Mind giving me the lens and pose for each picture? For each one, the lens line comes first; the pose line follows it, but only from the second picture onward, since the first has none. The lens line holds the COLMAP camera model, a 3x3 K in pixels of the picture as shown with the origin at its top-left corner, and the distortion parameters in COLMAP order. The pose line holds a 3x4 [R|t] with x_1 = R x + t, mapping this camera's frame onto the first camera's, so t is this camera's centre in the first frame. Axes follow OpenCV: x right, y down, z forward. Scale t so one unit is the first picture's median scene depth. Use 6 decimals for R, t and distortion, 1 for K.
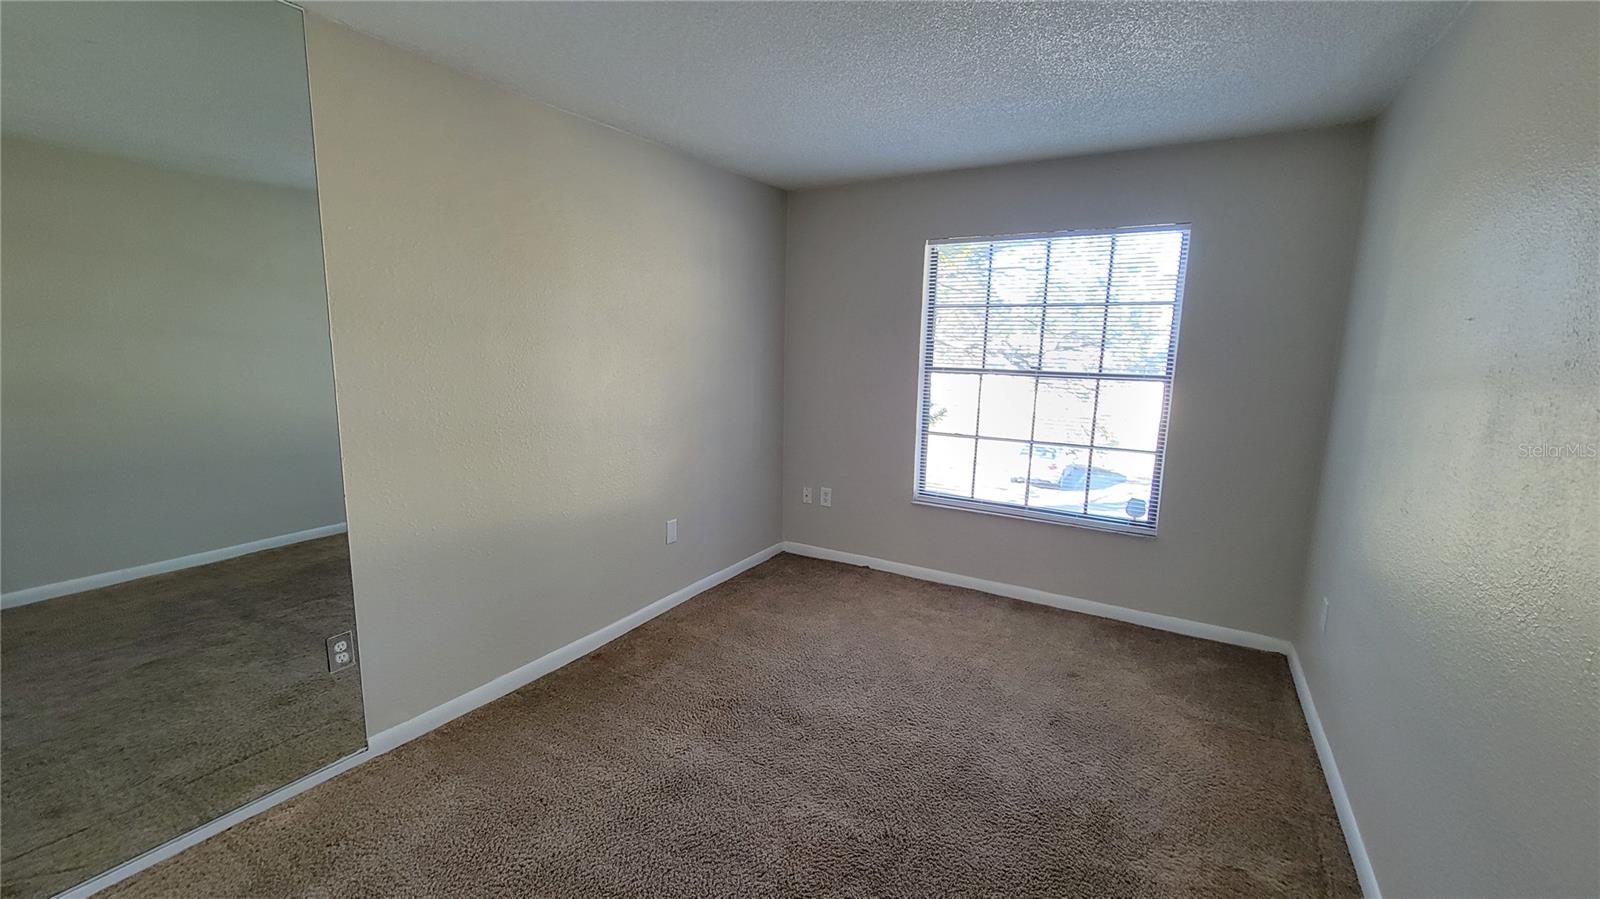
lens RADIAL K [[652.6, 0, 792.3], [0, 652.6, 450.6], [0, 0, 1]] dist [-0.001130, 0.000980]
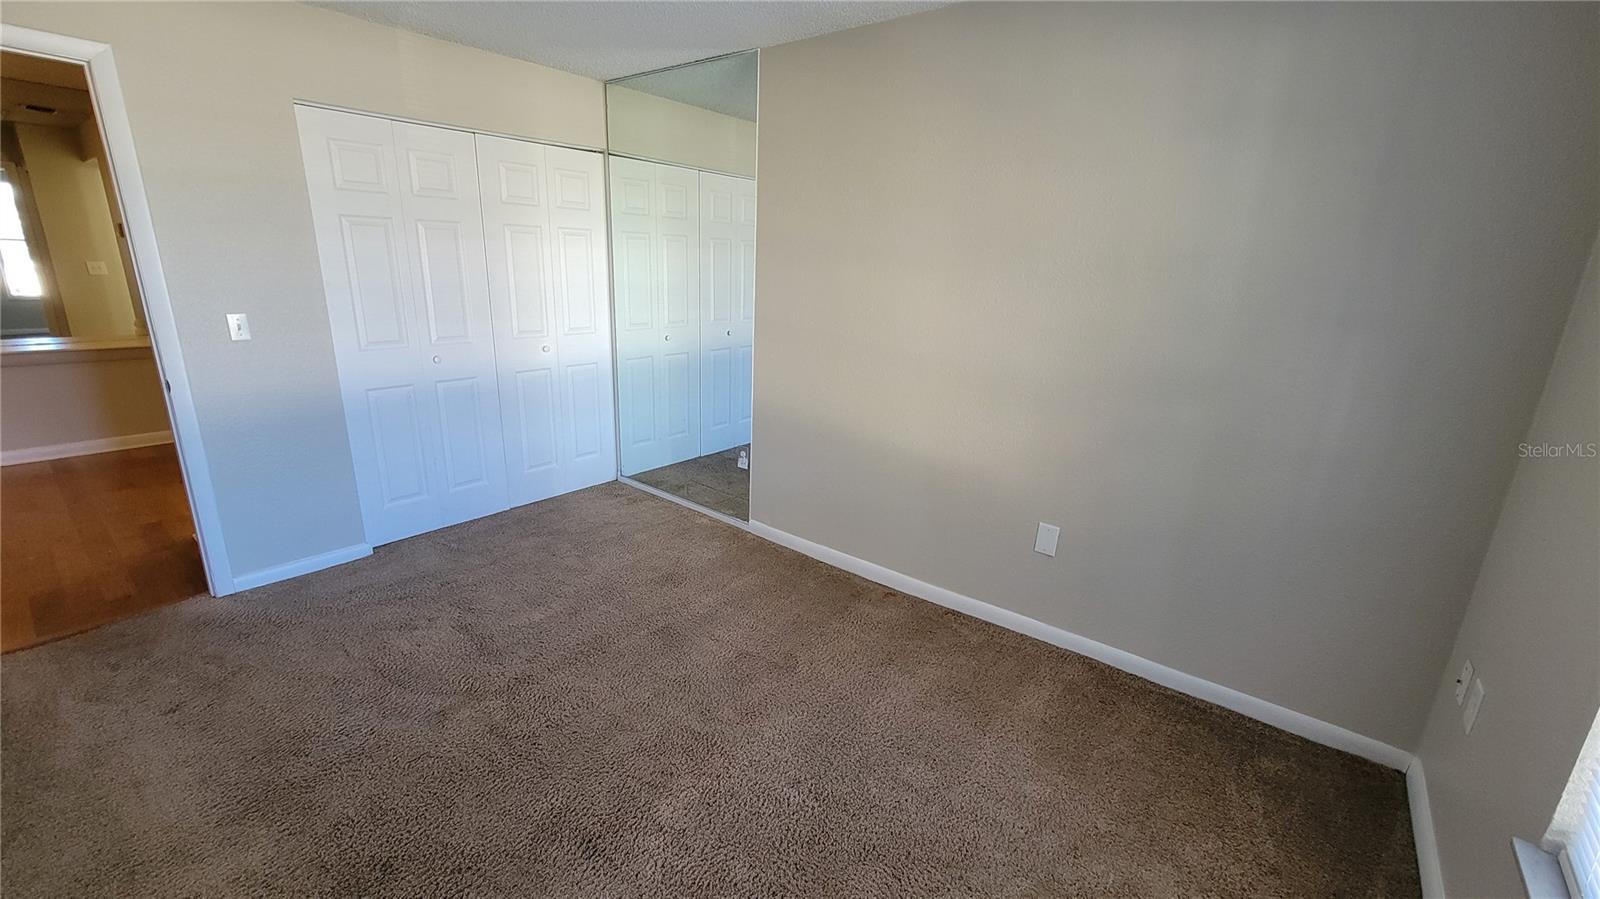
lens RADIAL K [[652.6, 0, 792.3], [0, 652.6, 450.6], [0, 0, 1]] dist [-0.001130, 0.000980]
pose [[-0.156485, 0.248701, -0.955856, 0.728420], [-0.190561, 0.941993, 0.276291, -0.162432], [0.969123, 0.225384, -0.100016, 1.056631]]
